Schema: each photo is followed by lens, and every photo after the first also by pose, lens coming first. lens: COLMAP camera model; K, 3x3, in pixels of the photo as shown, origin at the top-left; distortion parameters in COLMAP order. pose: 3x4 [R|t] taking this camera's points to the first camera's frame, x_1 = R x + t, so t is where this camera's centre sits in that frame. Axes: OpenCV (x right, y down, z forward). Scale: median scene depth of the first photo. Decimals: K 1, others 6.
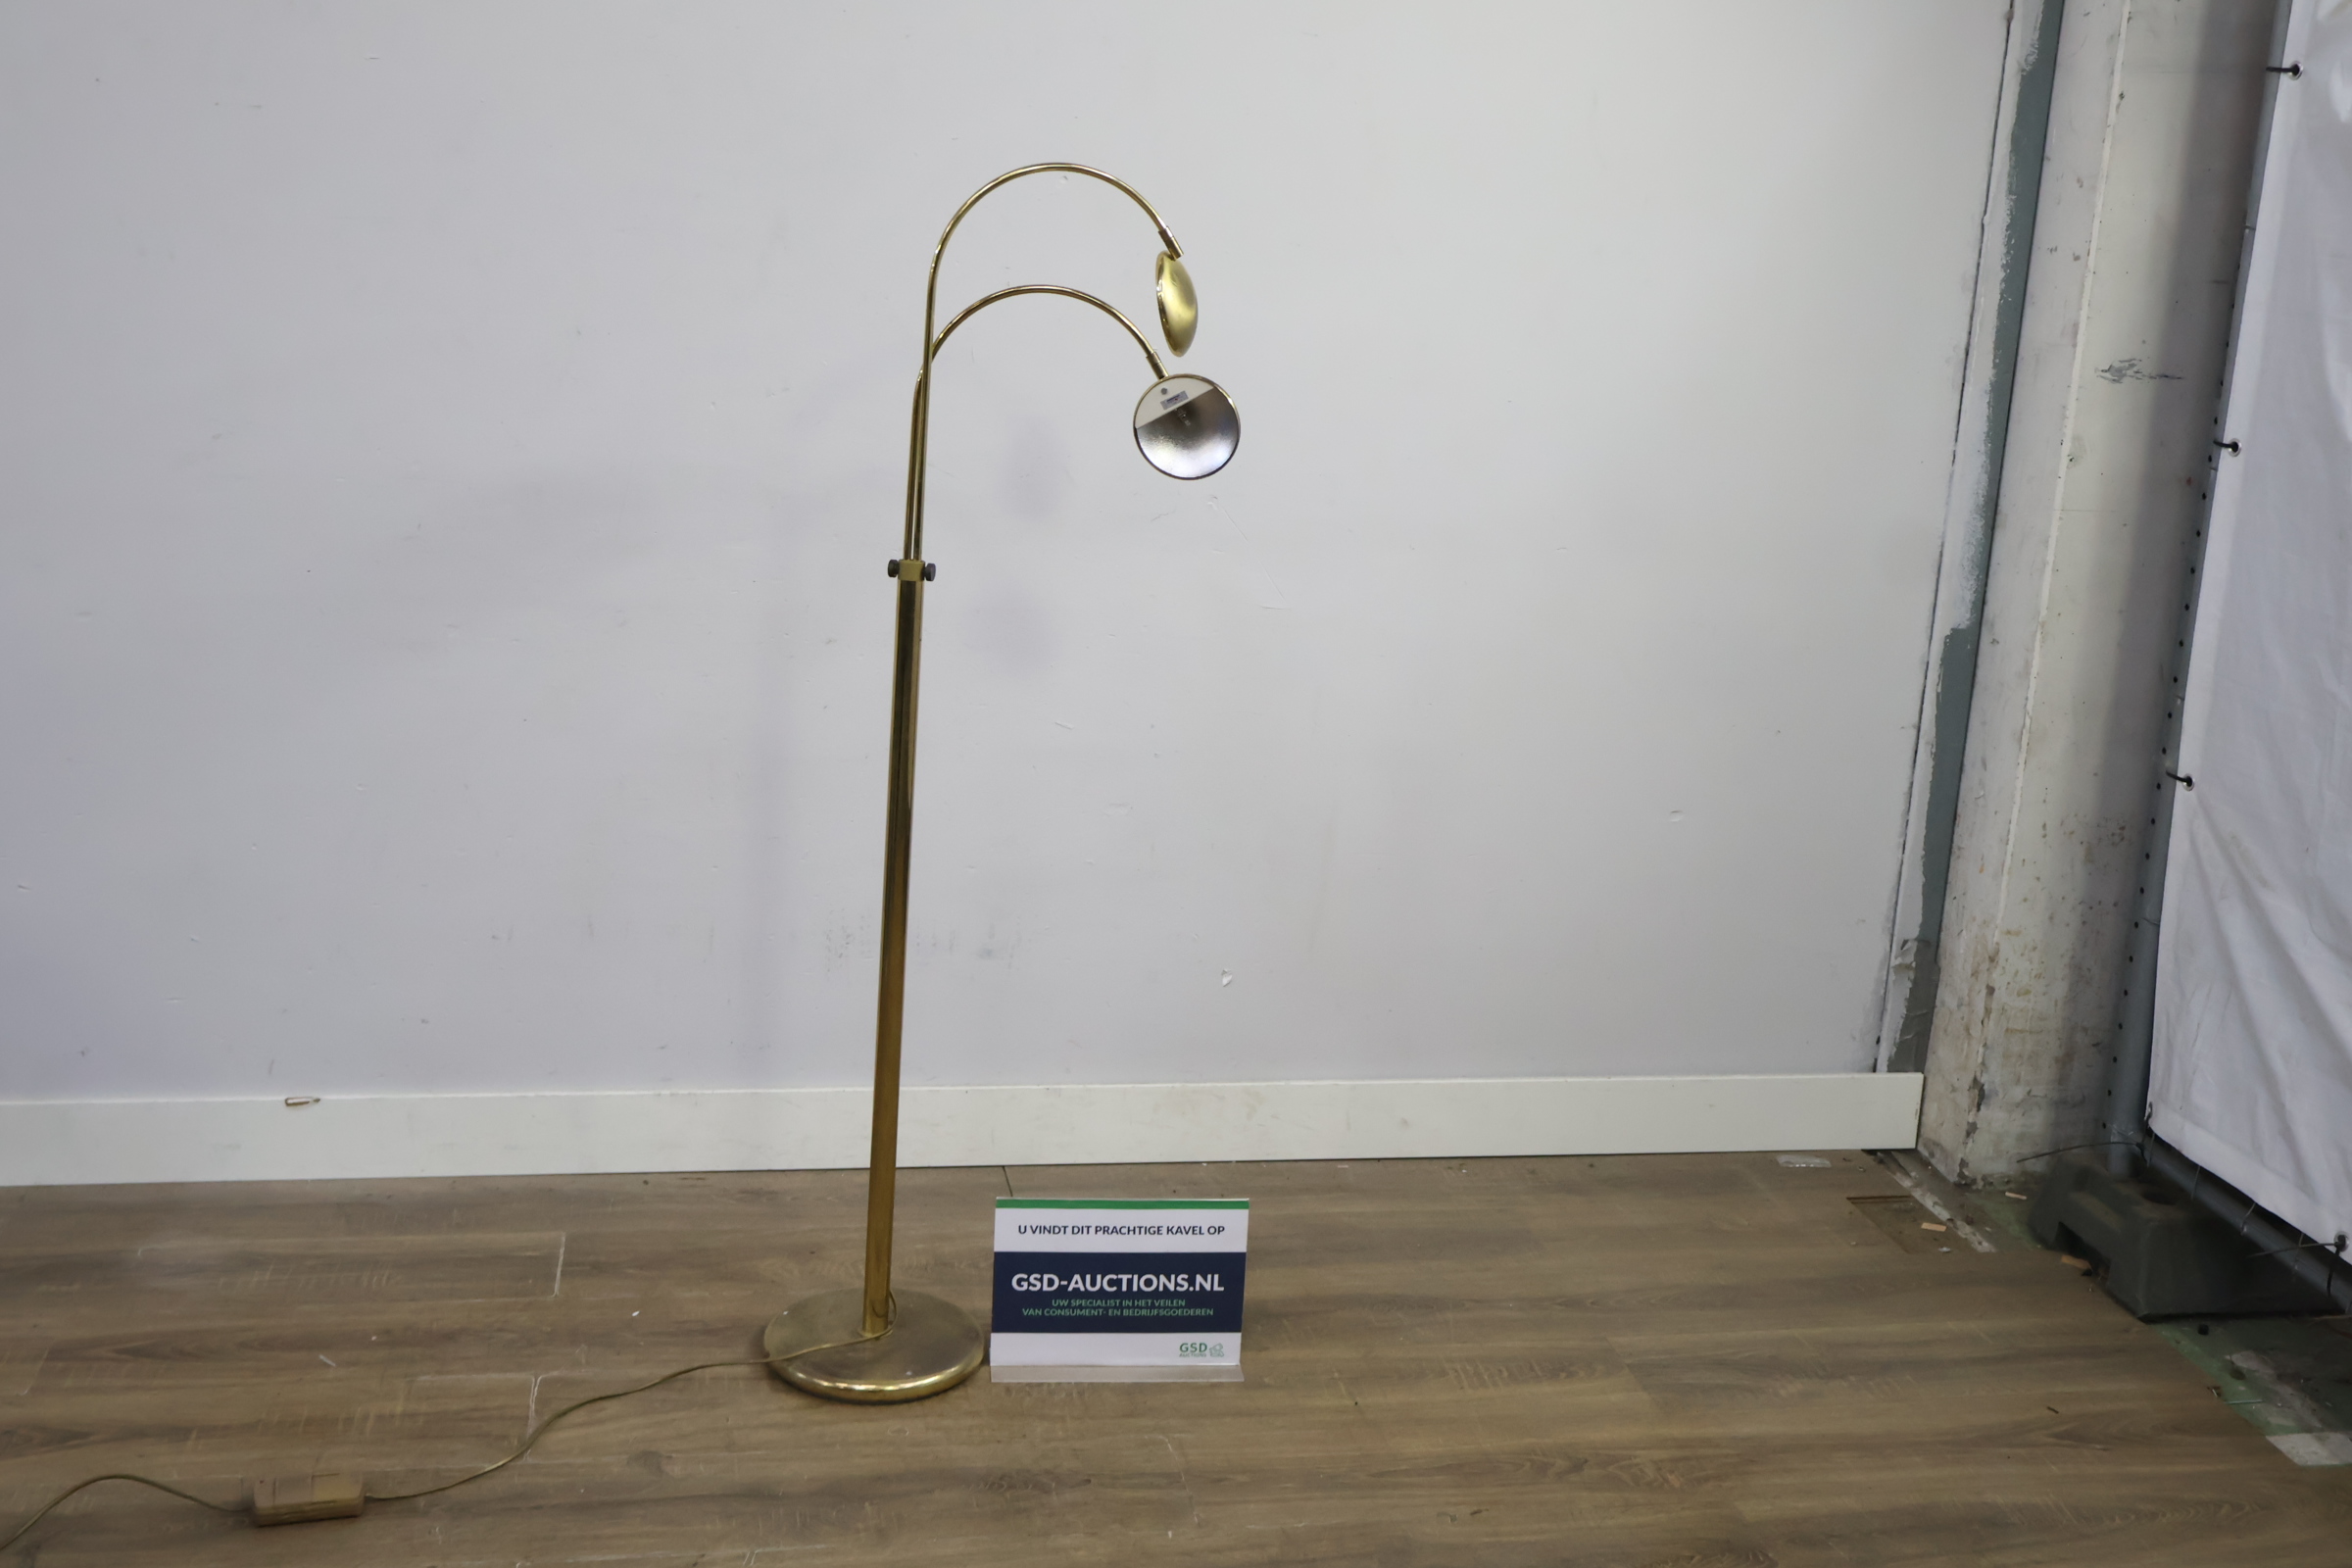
lens RADIAL K [[2707.1, 0, 1171.6], [0, 2707.1, 795.8], [0, 0, 1]] dist [0.050447, 0.000000]
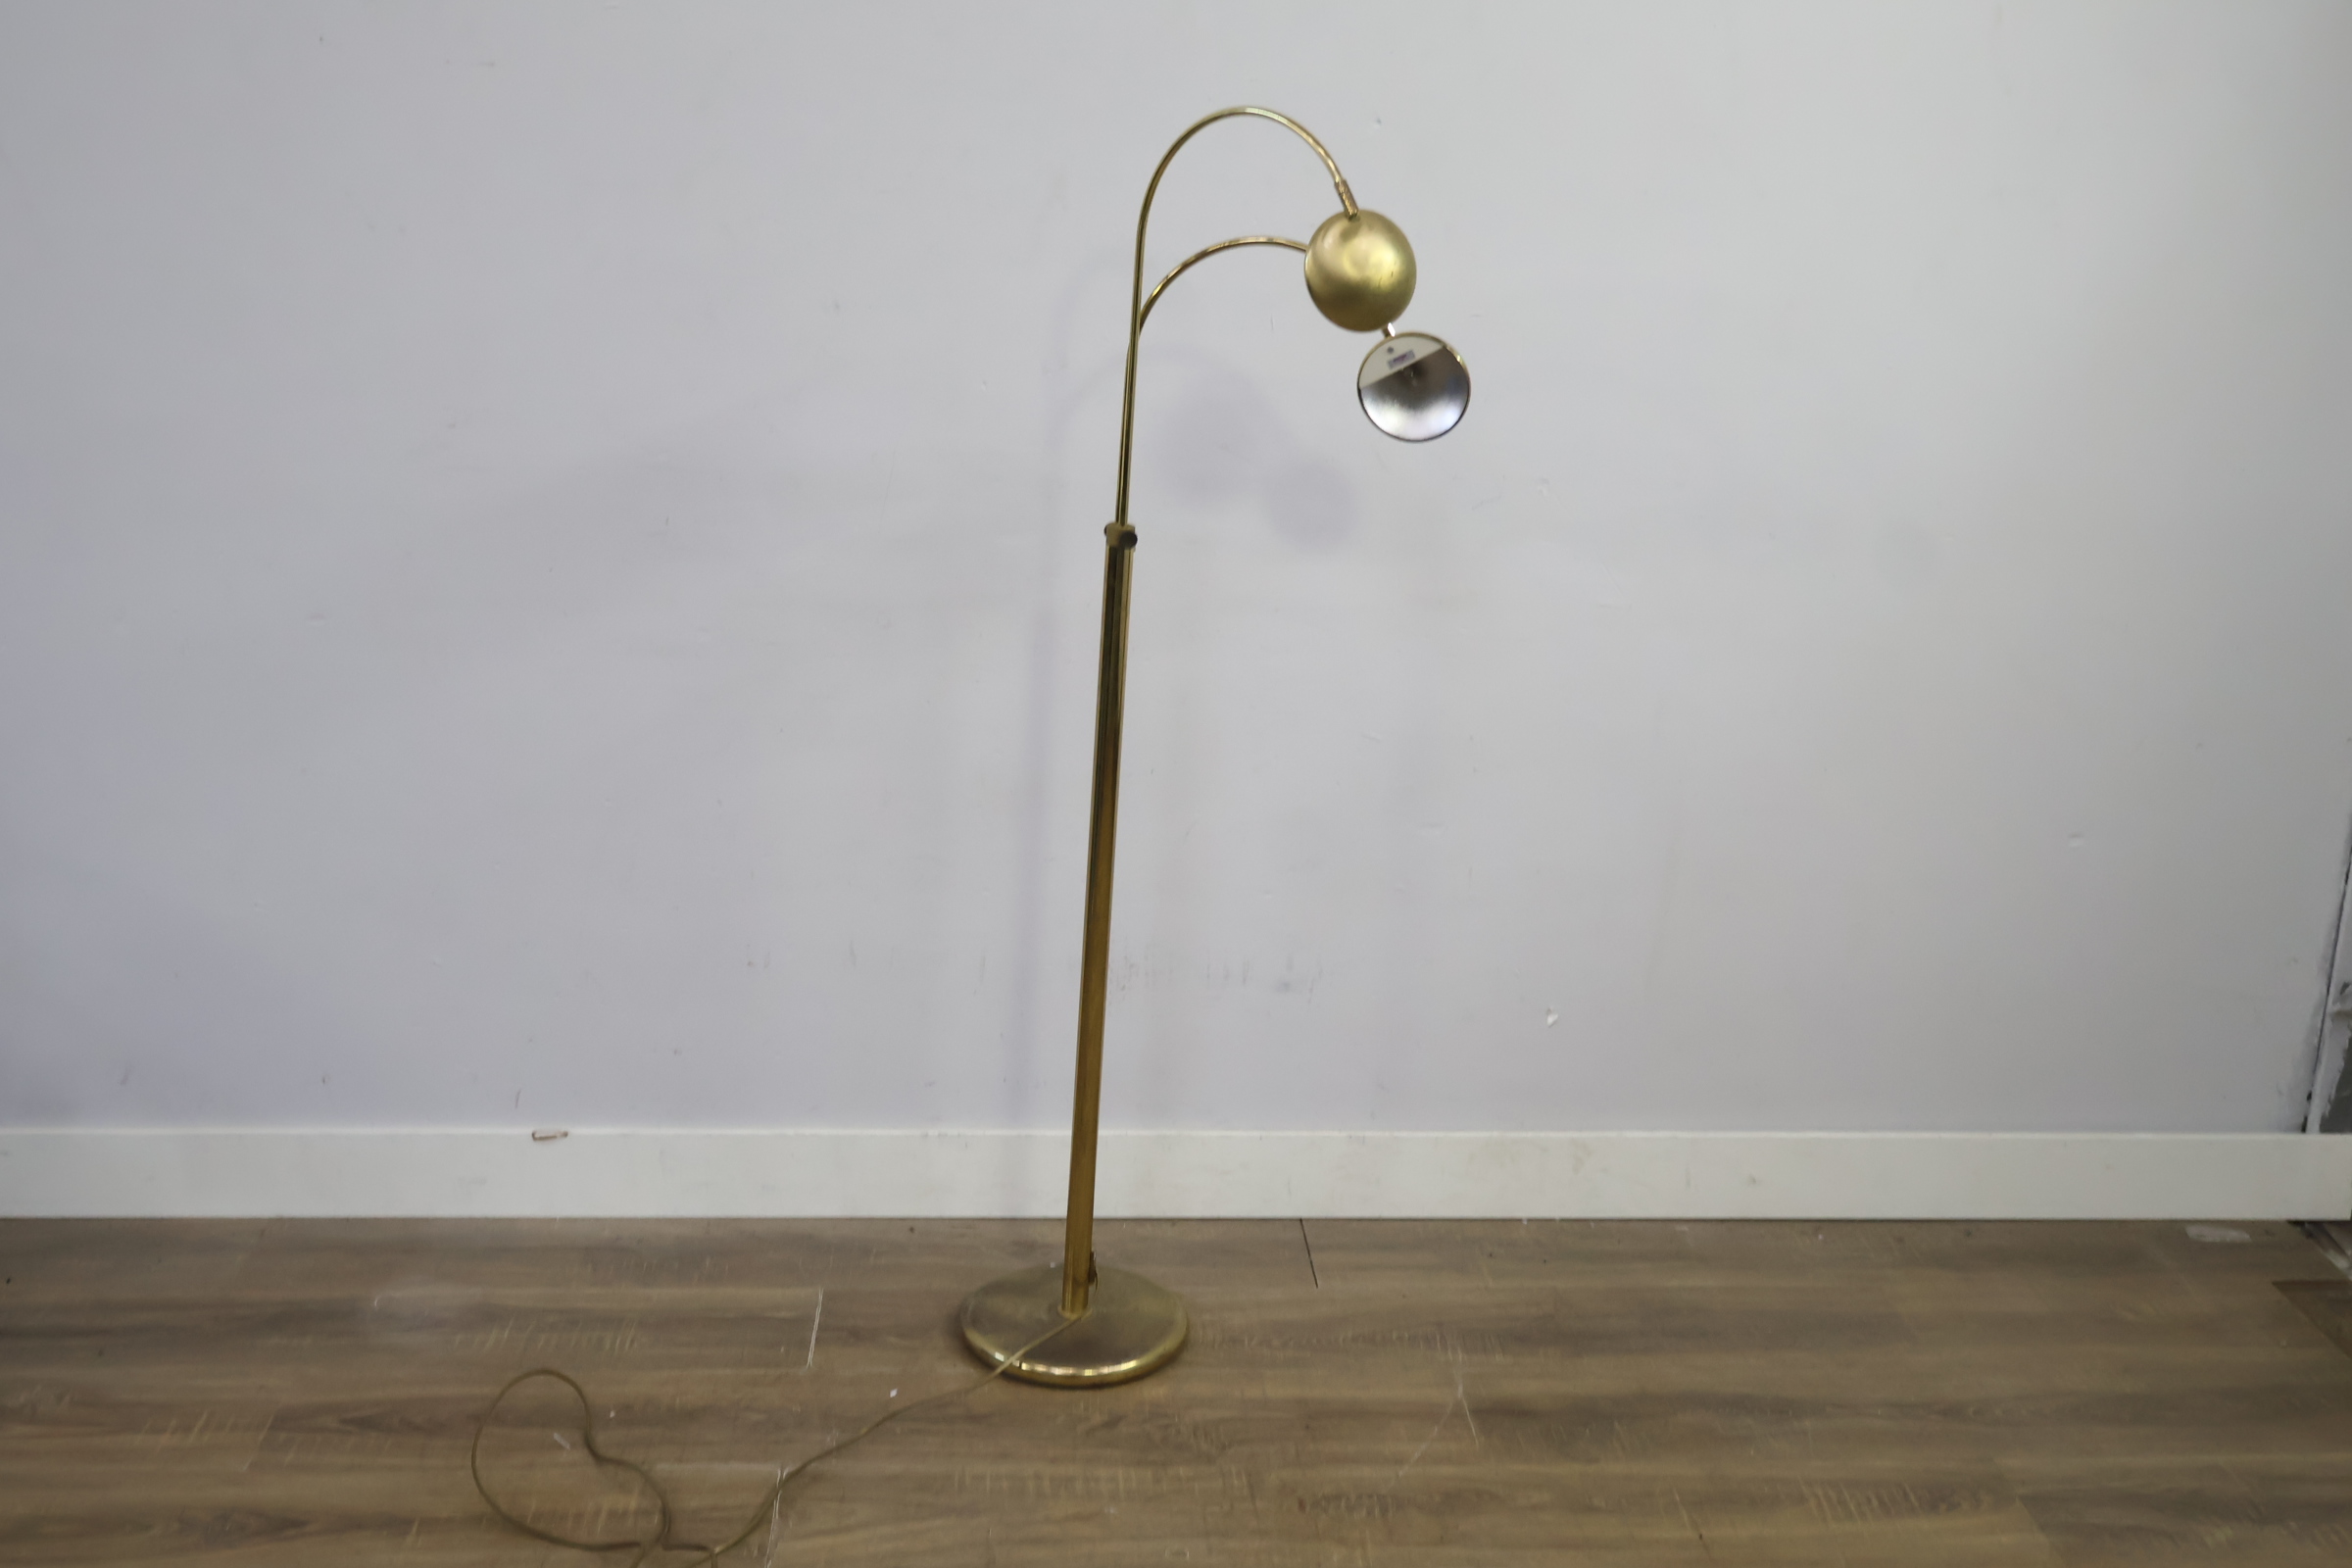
lens RADIAL K [[2707.1, 0, 1182.3], [0, 2707.1, 792.7], [0, 0, 1]] dist [0.050447, 0.000000]
pose [[0.993735, 0.010583, -0.111259, -0.002320], [-0.007038, 0.999456, 0.032209, -0.037487], [0.111540, -0.031224, 0.993269, 0.108608]]
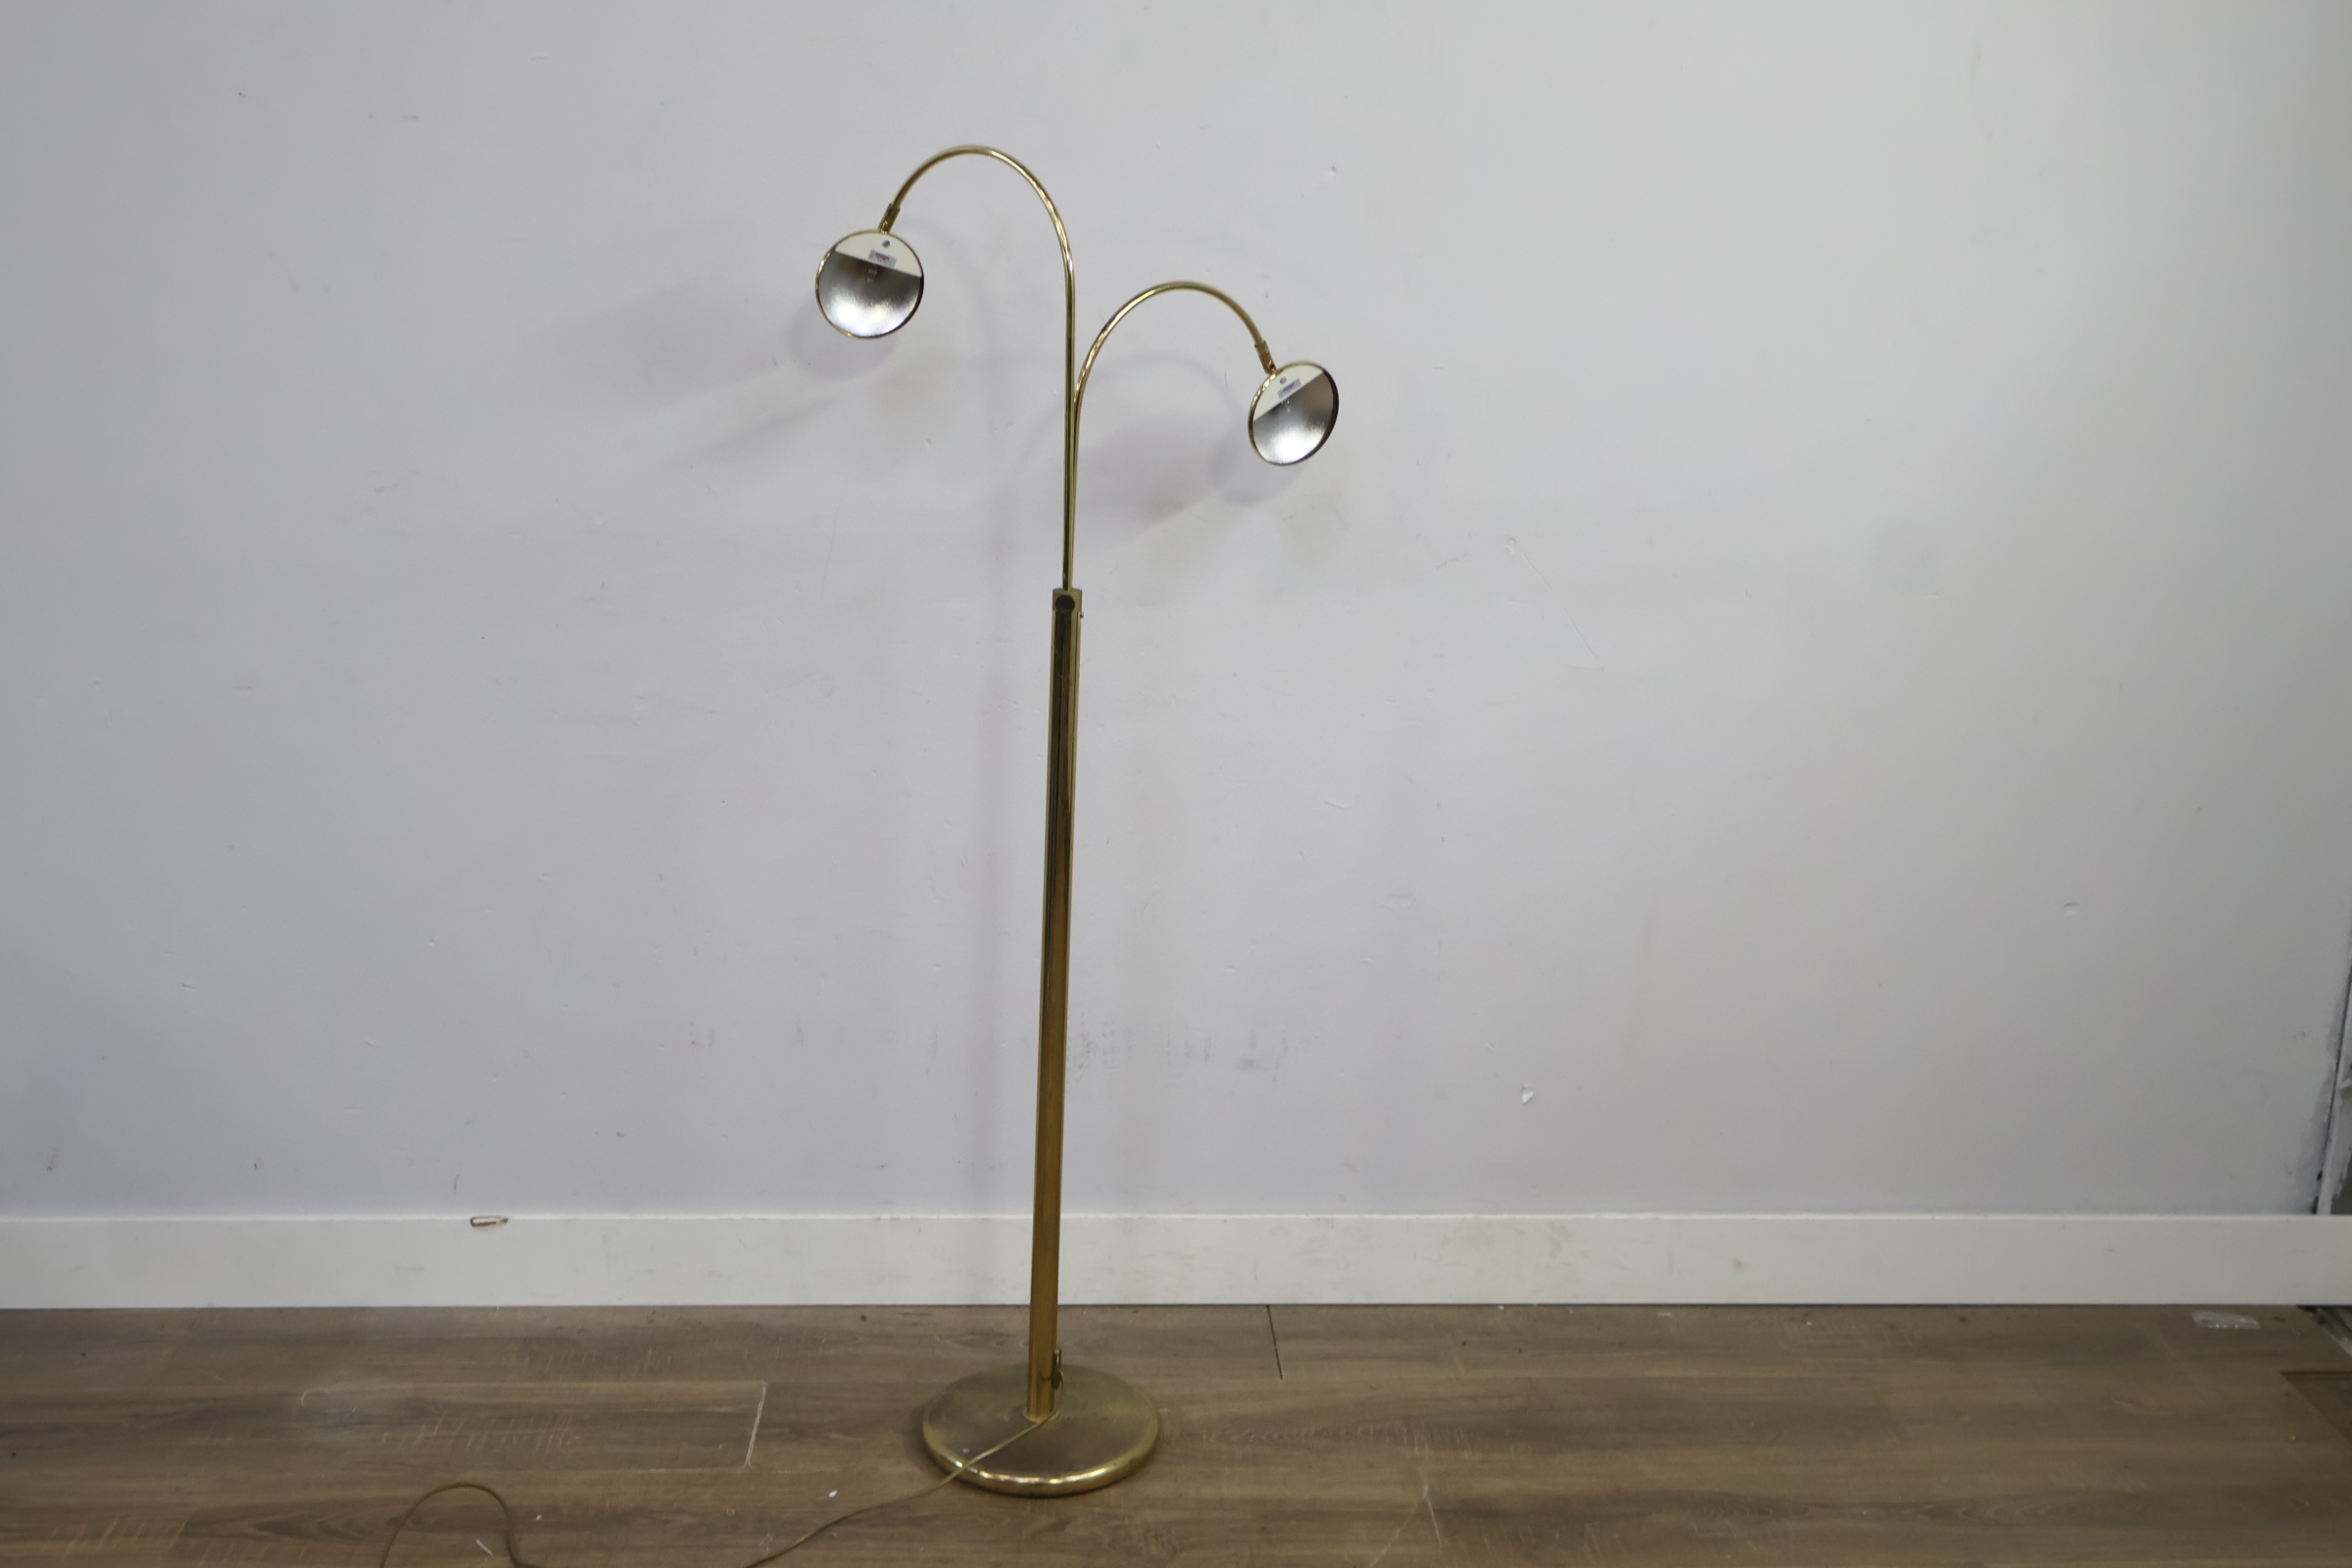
lens RADIAL K [[2707.1, 0, 1178.3], [0, 2707.1, 797.0], [0, 0, 1]] dist [0.050447, 0.000000]
pose [[0.992107, 0.003991, -0.125329, 0.019581], [-0.002275, 0.999902, 0.013831, -0.042369], [0.125372, -0.013437, 0.992019, 0.143307]]
